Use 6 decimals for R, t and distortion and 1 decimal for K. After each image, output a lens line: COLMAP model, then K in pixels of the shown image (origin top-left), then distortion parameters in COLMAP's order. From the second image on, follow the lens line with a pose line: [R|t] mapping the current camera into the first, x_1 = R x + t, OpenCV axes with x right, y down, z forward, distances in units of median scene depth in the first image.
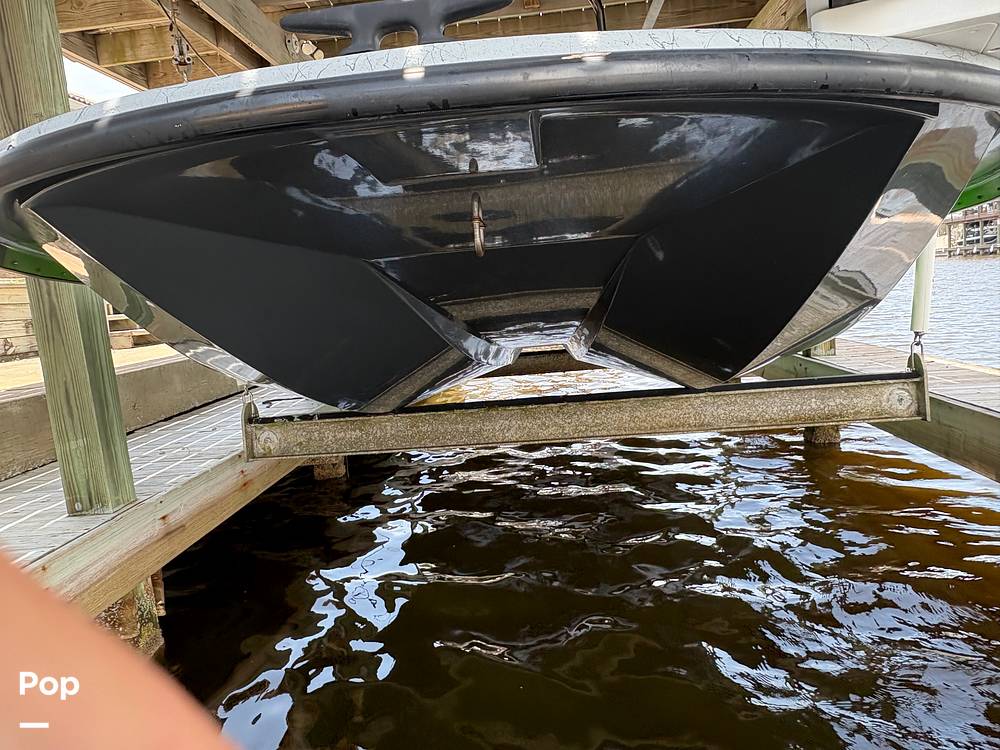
lens RADIAL K [[740.5, 0, 500.0], [0, 740.5, 375.0], [0, 0, 1]] dist [0.004316, 0.001398]
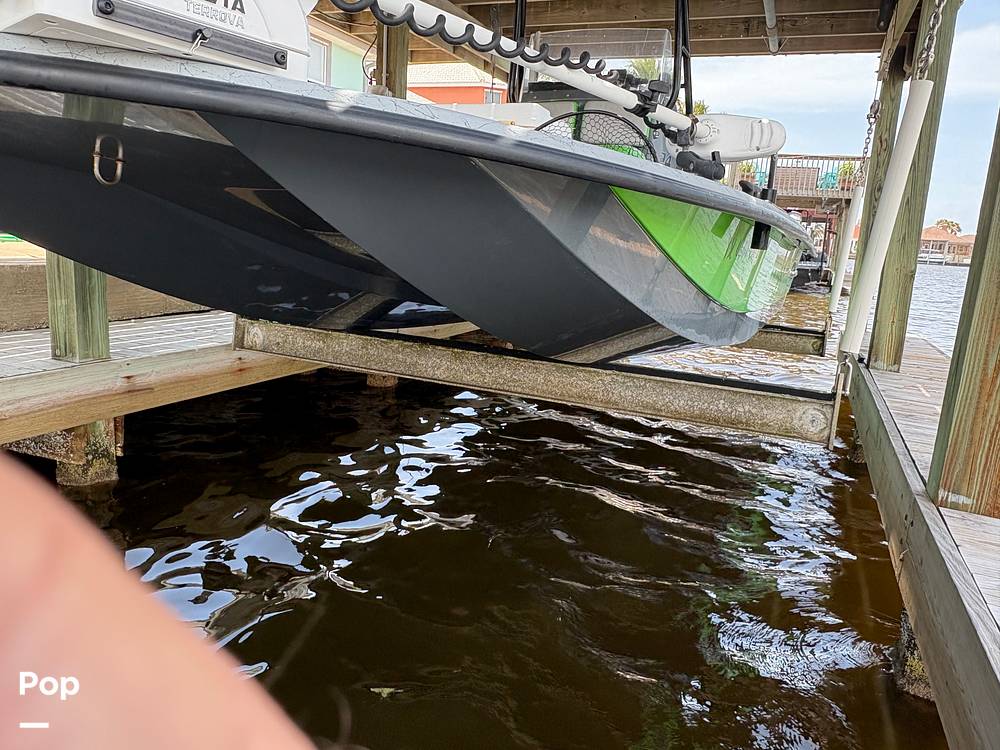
lens RADIAL K [[740.5, 0, 500.0], [0, 740.5, 375.0], [0, 0, 1]] dist [0.004316, 0.001398]
pose [[0.938234, 0.206694, -0.277478, 0.442990], [-0.184809, 0.977348, 0.103133, -0.046981], [0.292510, -0.045483, 0.955180, 0.023917]]
